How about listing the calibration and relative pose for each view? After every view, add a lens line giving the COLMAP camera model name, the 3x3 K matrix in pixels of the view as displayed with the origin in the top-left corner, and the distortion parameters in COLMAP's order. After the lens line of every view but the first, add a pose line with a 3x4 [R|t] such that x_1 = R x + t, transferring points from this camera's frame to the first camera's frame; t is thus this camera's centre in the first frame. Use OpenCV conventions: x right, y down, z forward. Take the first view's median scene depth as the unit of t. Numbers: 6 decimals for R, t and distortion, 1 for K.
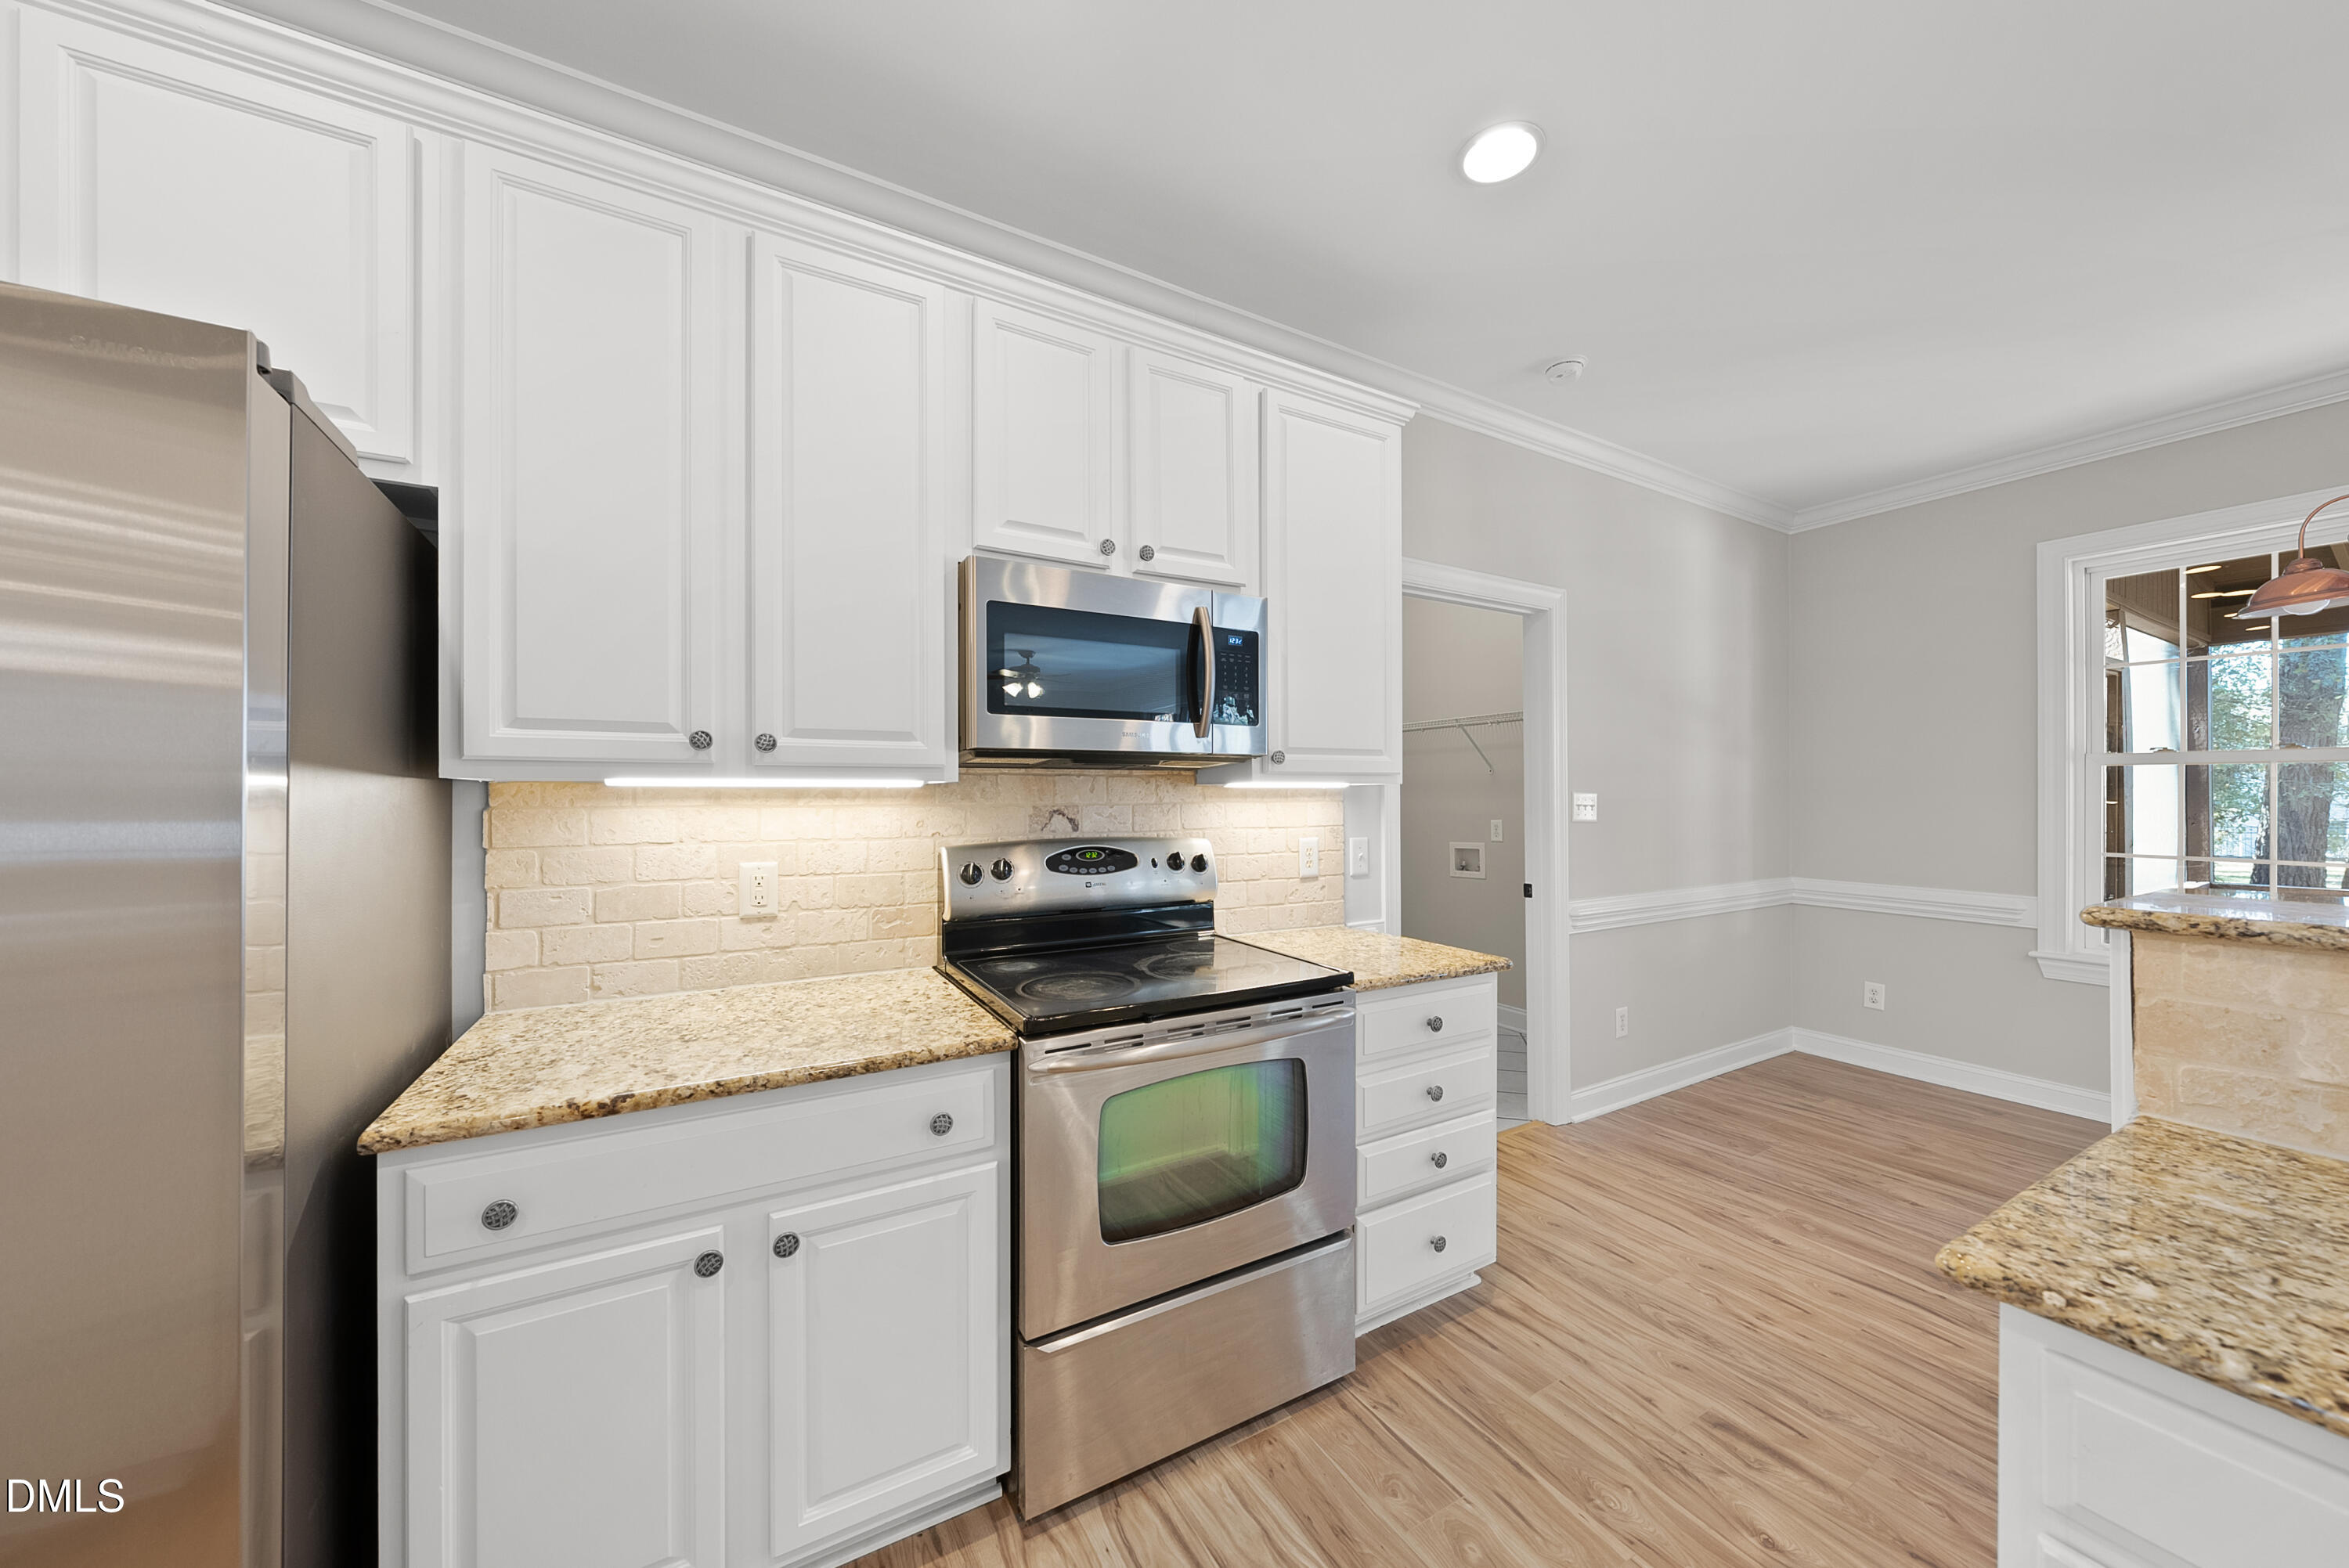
lens RADIAL K [[811.9, 0, 1175.6], [0, 811.9, 793.3], [0, 0, 1]] dist [-0.003046, 0.000911]
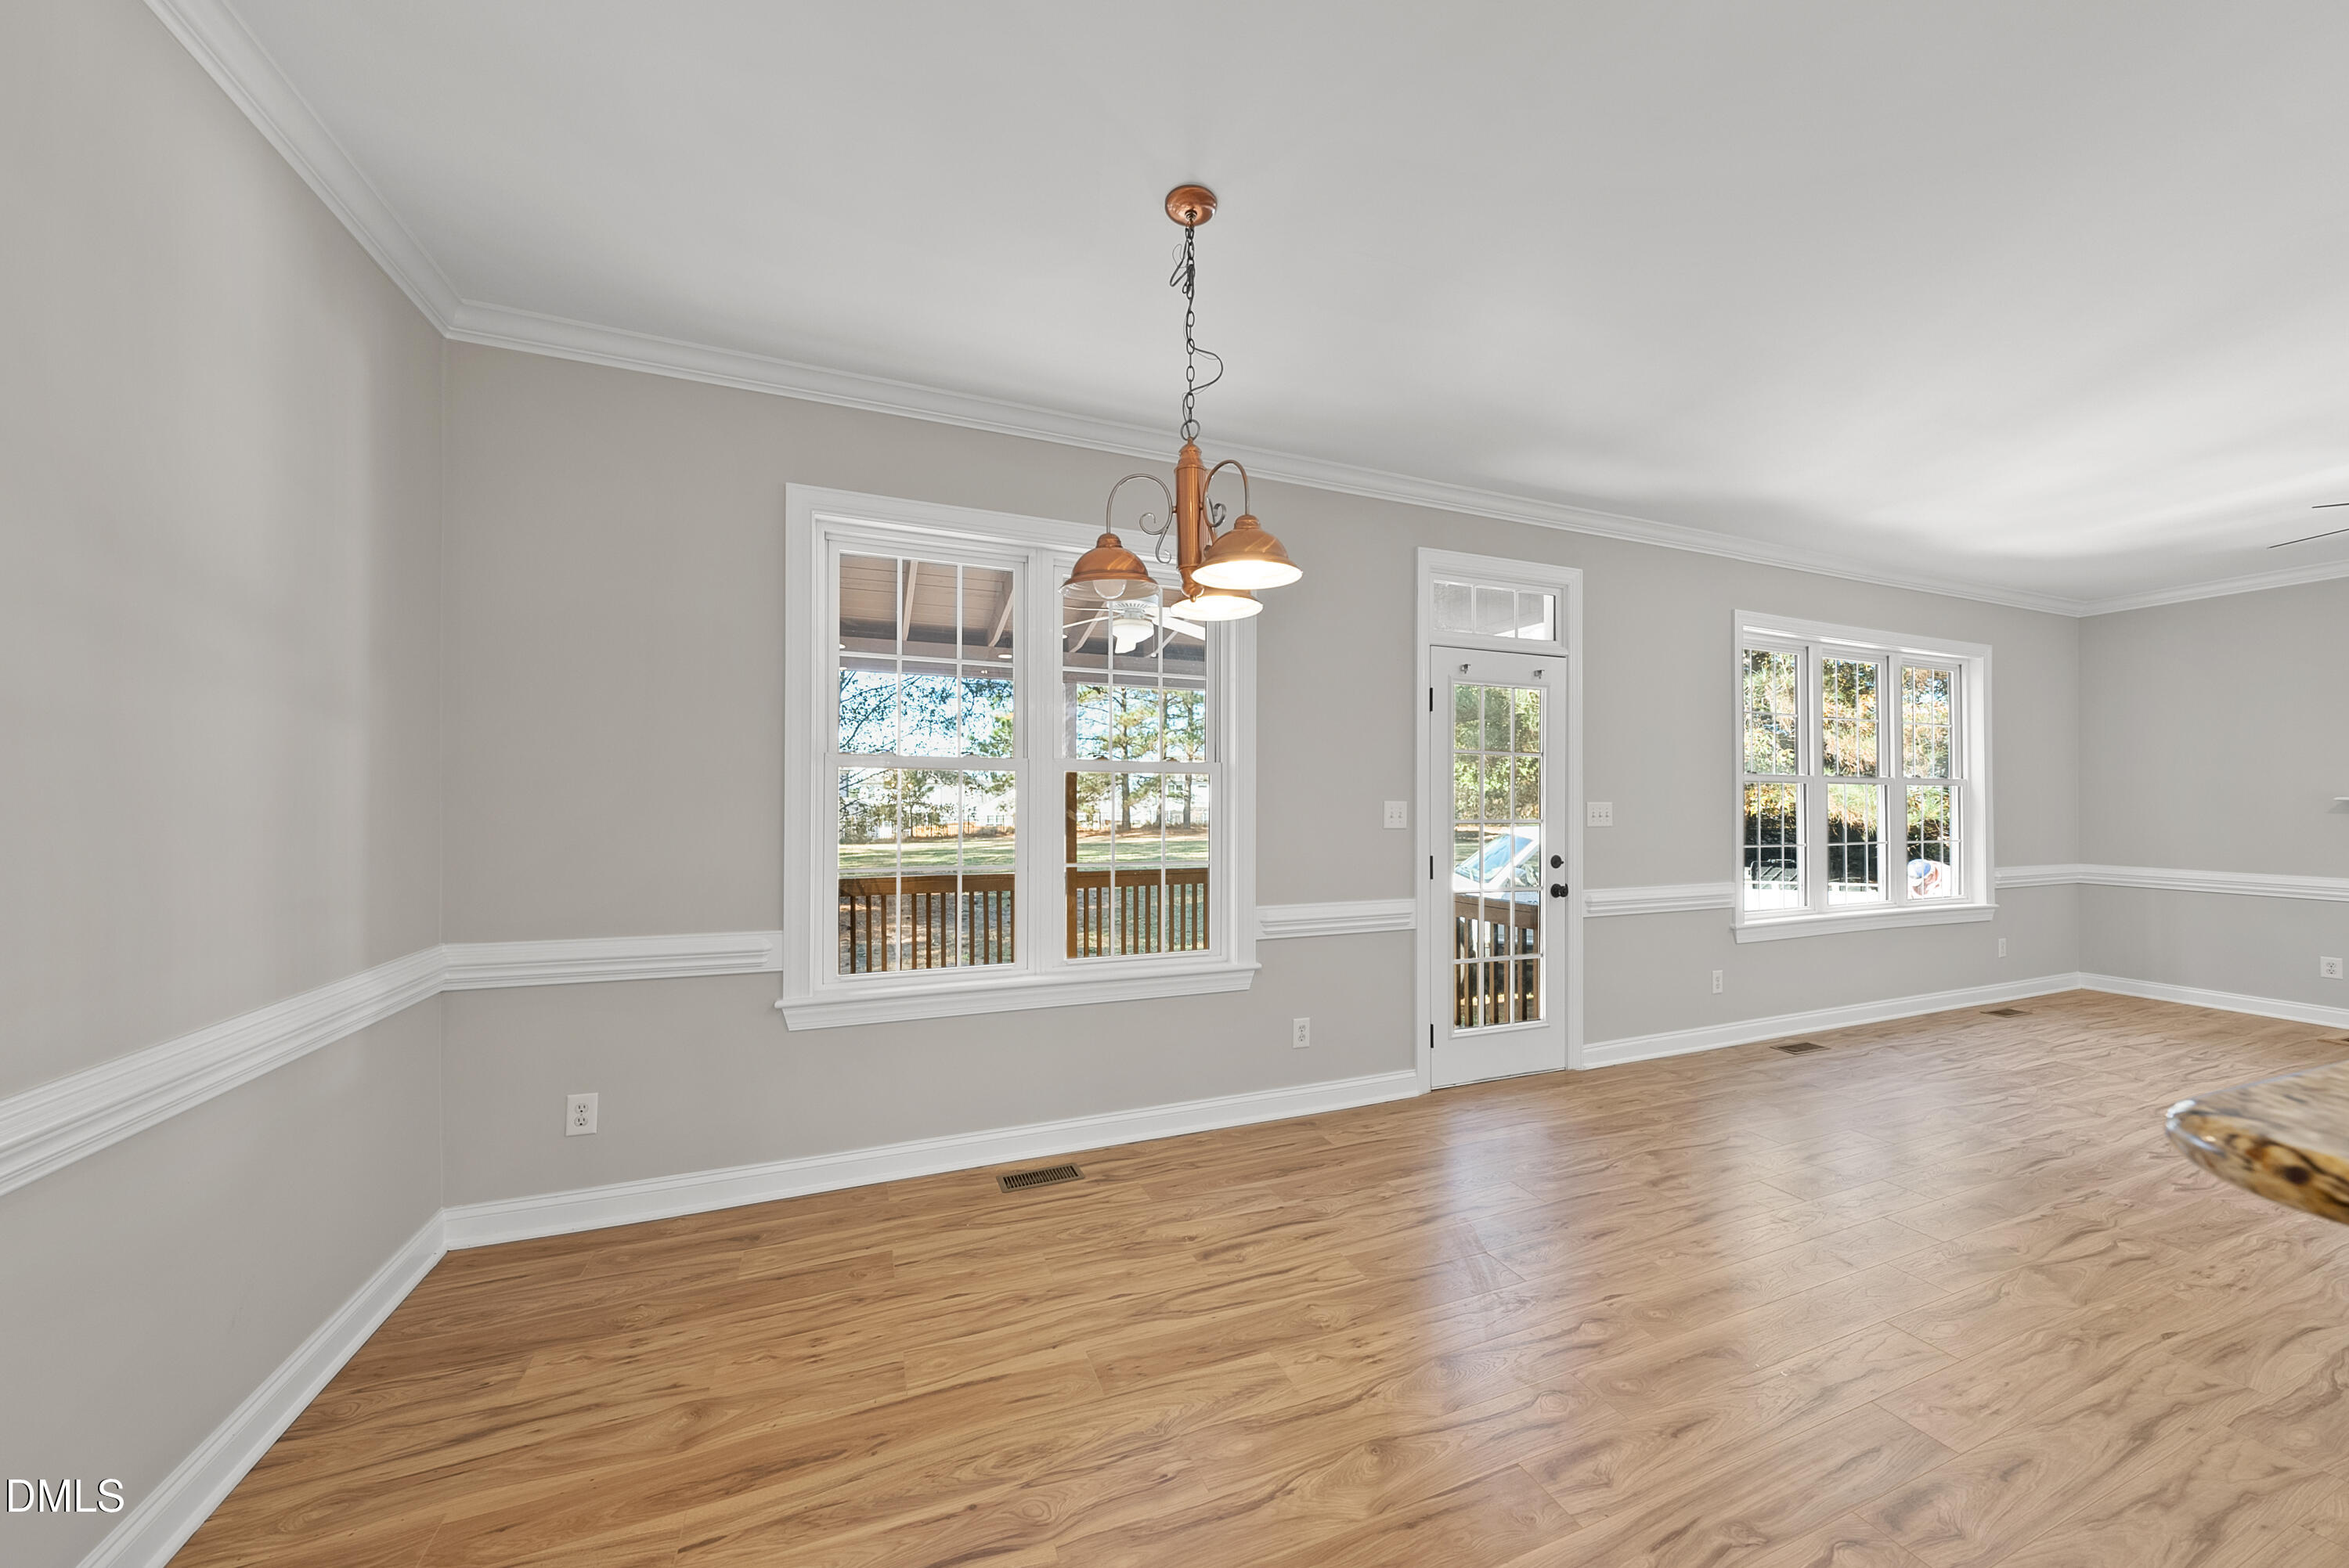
lens RADIAL K [[811.9, 0, 1174.0], [0, 811.9, 798.0], [0, 0, 1]] dist [-0.003046, 0.000911]
pose [[0.147081, 0.005755, 0.989108, 0.534087], [-0.005906, 0.999970, -0.004940, 0.001267], [-0.989107, -0.005115, 0.147110, 0.802554]]
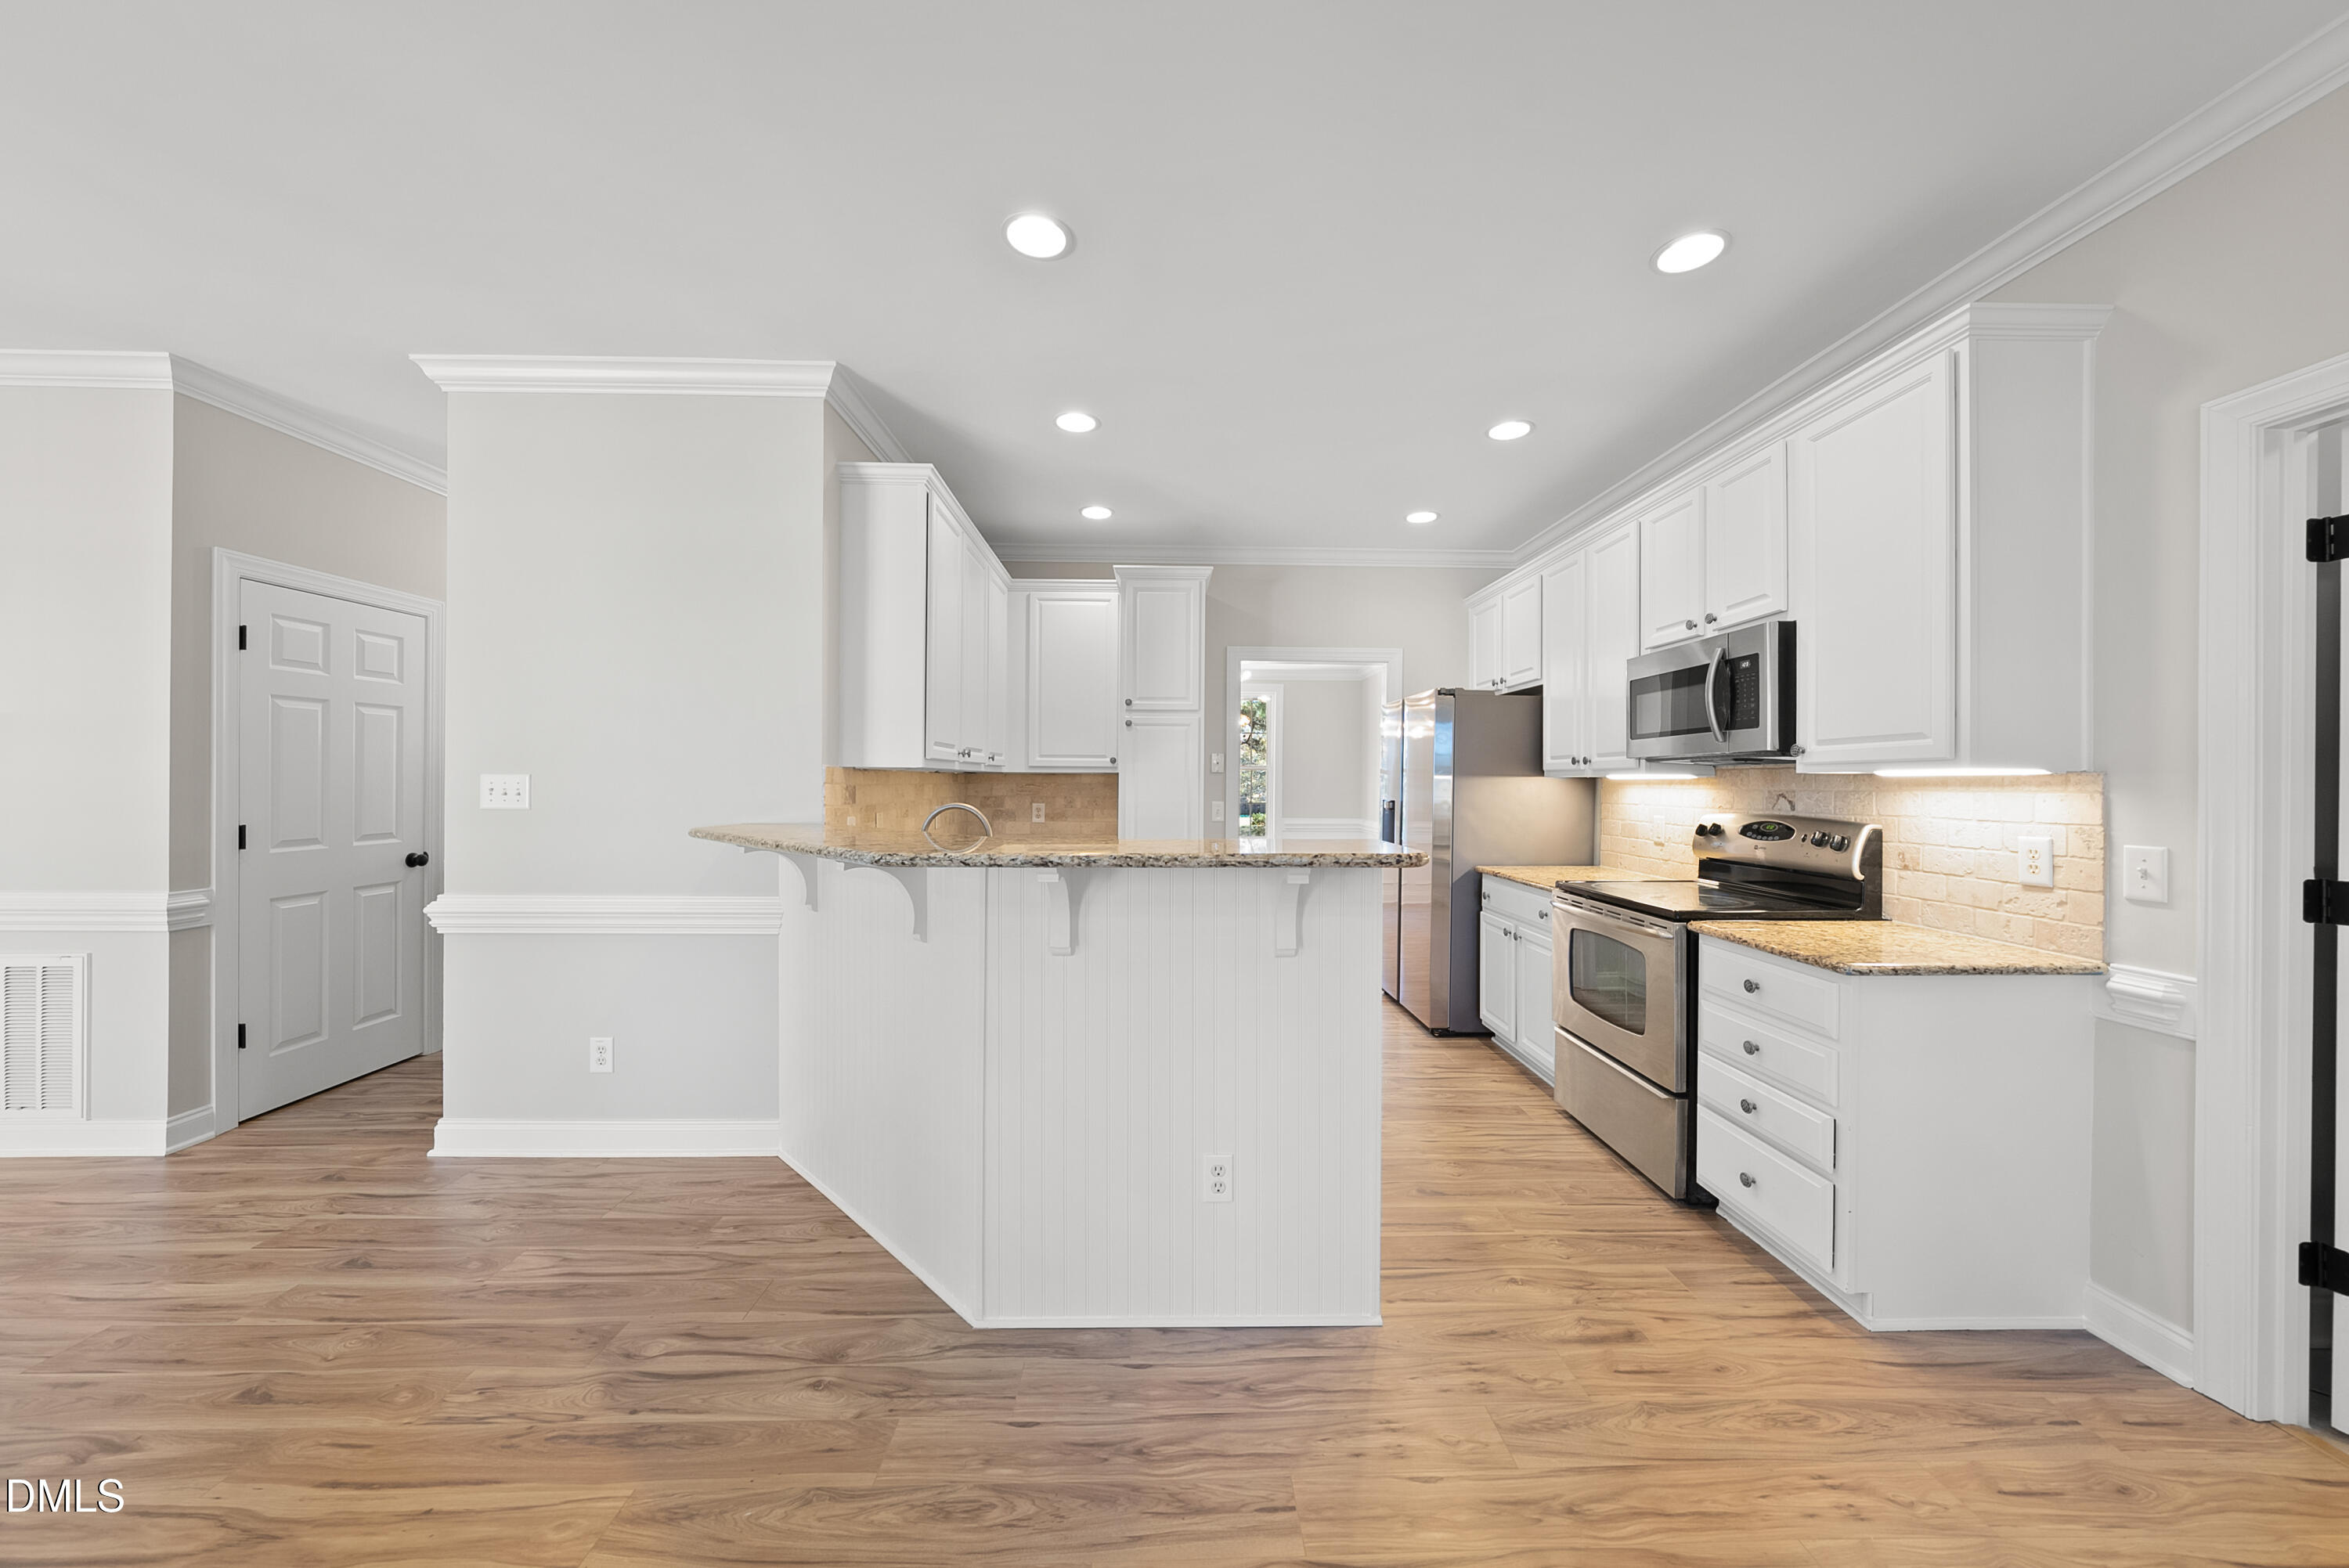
lens RADIAL K [[811.9, 0, 1168.7], [0, 811.9, 777.5], [0, 0, 1]] dist [-0.003046, 0.000911]
pose [[-0.486236, -0.006529, -0.873803, 1.532953], [-0.003846, 0.999978, -0.005332, 0.003861], [0.873819, 0.000768, -0.486250, 0.760176]]
